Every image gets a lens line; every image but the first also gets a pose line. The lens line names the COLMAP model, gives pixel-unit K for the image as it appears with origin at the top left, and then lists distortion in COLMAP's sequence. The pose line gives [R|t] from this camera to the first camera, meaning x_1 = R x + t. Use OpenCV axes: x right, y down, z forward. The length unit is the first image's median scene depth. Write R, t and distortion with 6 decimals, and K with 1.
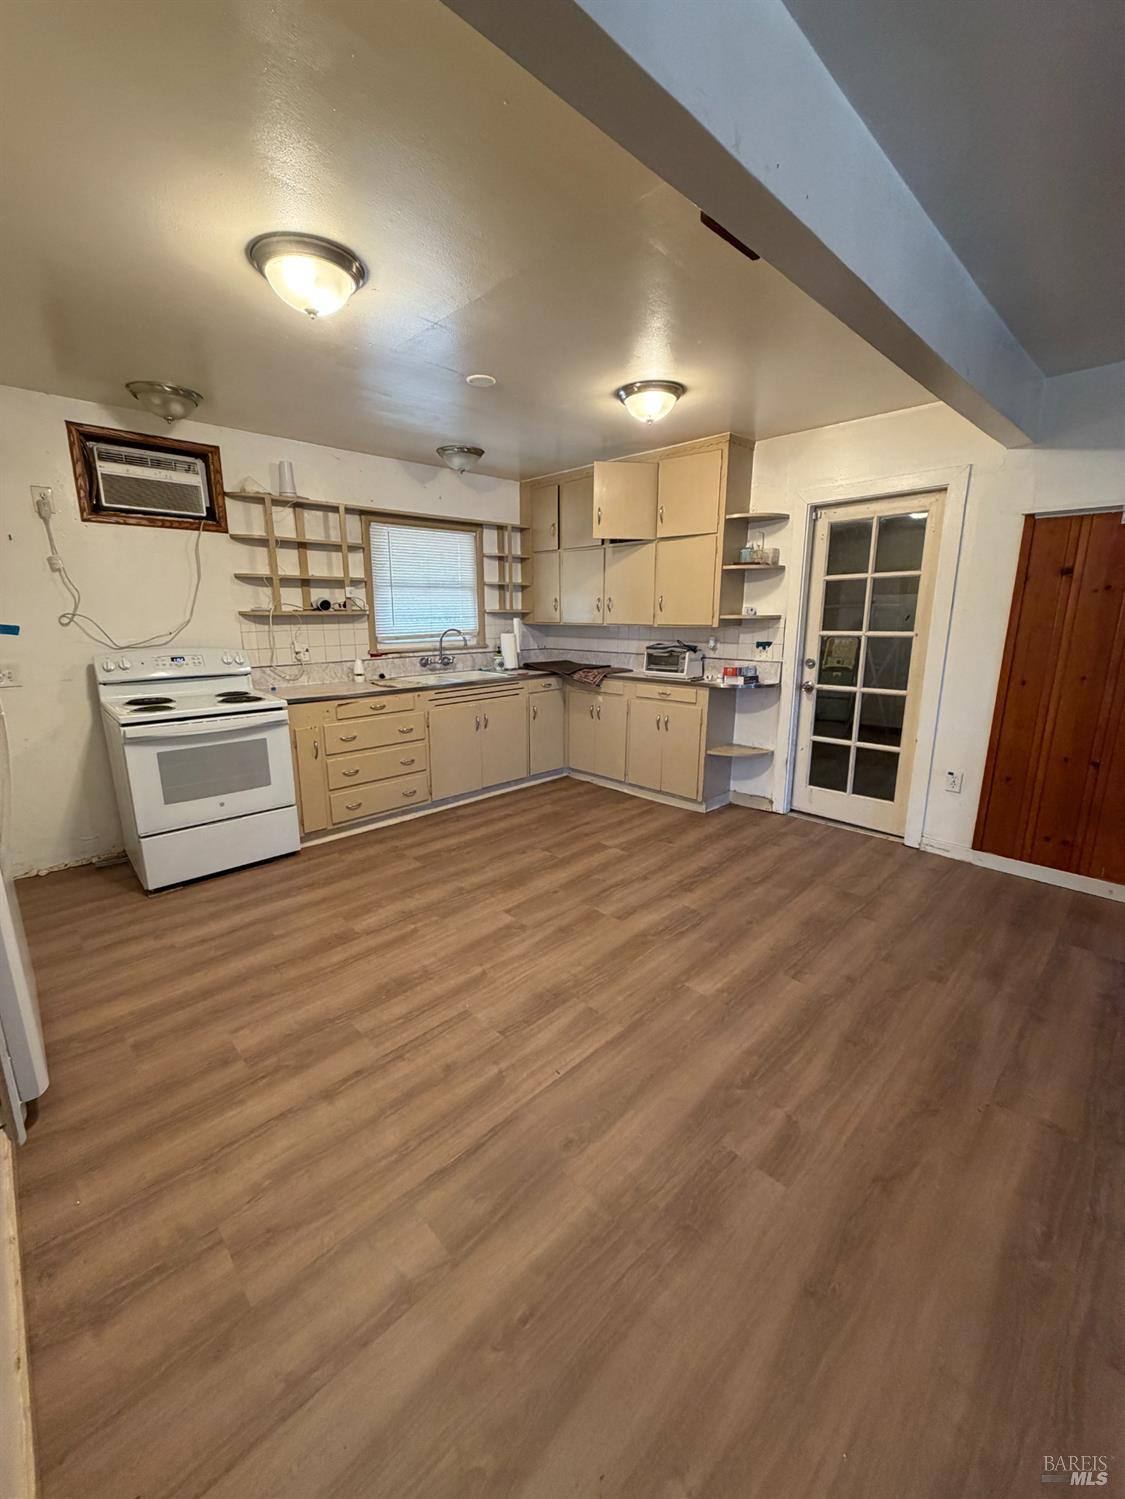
lens RADIAL K [[595.8, 0, 560.6], [0, 595.8, 744.4], [0, 0, 1]] dist [0.000534, -0.000021]
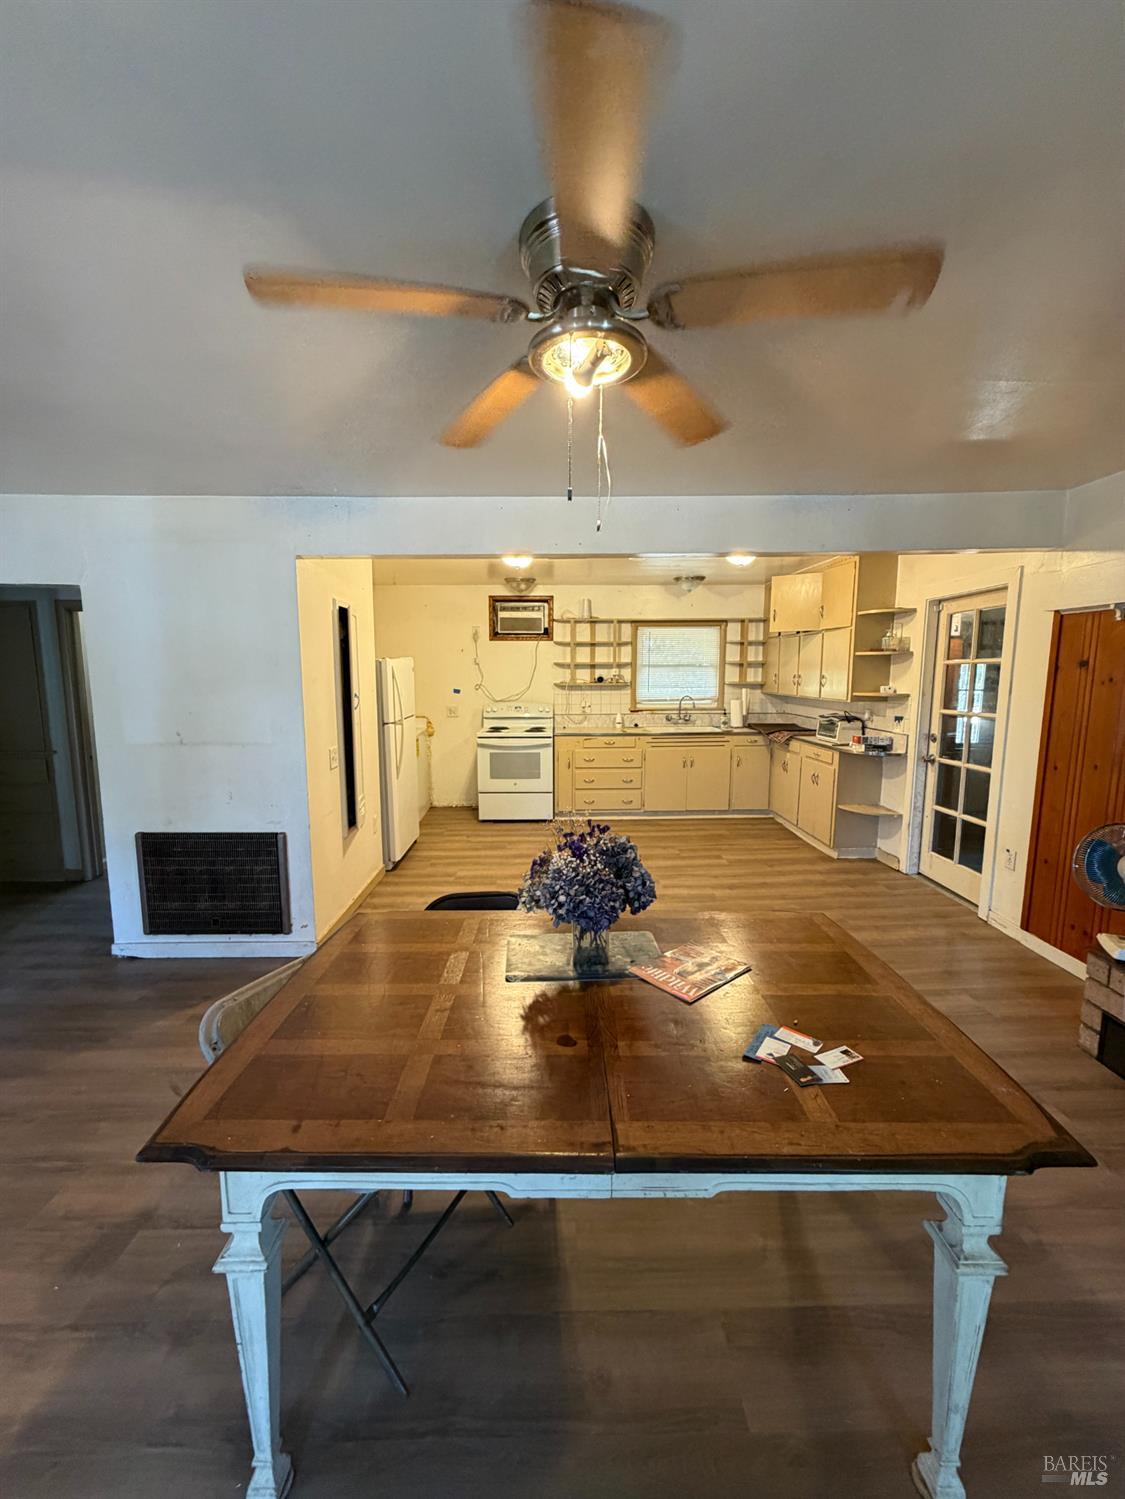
lens RADIAL K [[595.8, 0, 560.6], [0, 595.8, 744.4], [0, 0, 1]] dist [0.000534, -0.000021]
pose [[0.732534, 0.086550, -0.675206, 0.664443], [-0.148734, 0.988269, -0.034683, 0.015776], [0.664283, 0.125833, 0.736813, -0.263444]]
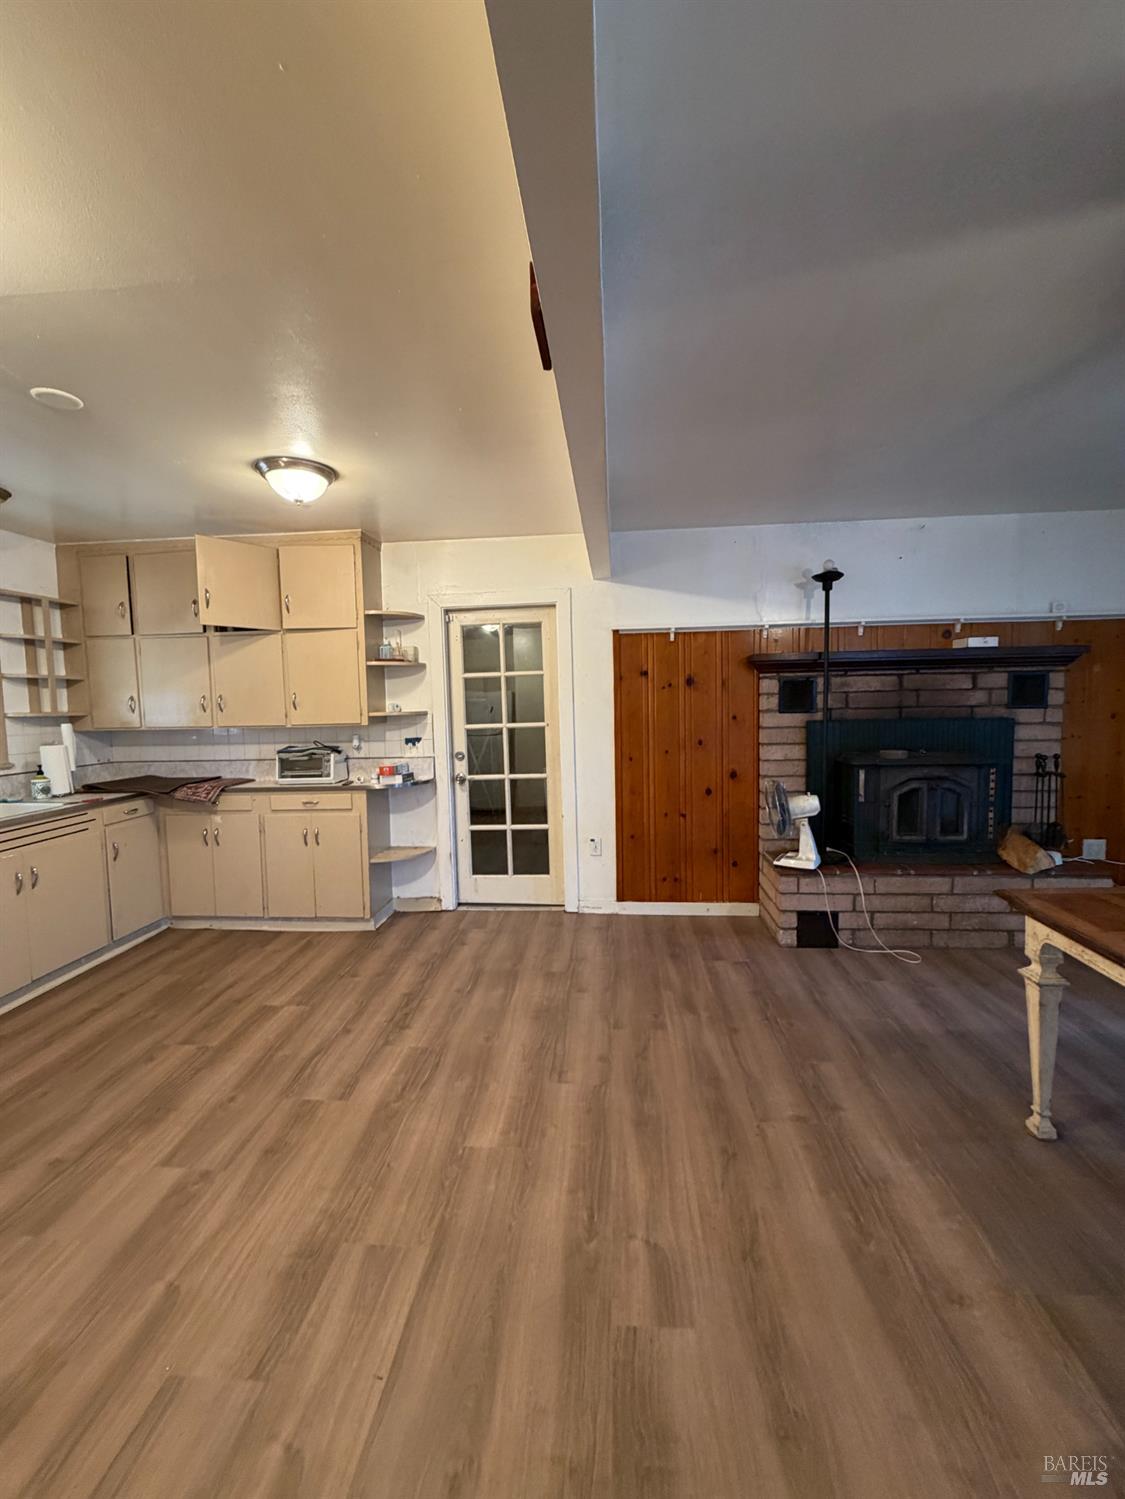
lens RADIAL K [[595.8, 0, 560.6], [0, 595.8, 744.4], [0, 0, 1]] dist [0.000534, -0.000021]
pose [[0.756315, -0.060634, 0.651392, -0.119713], [0.162391, 0.981933, -0.097145, -0.027654], [-0.633733, 0.179252, 0.752497, 0.112550]]
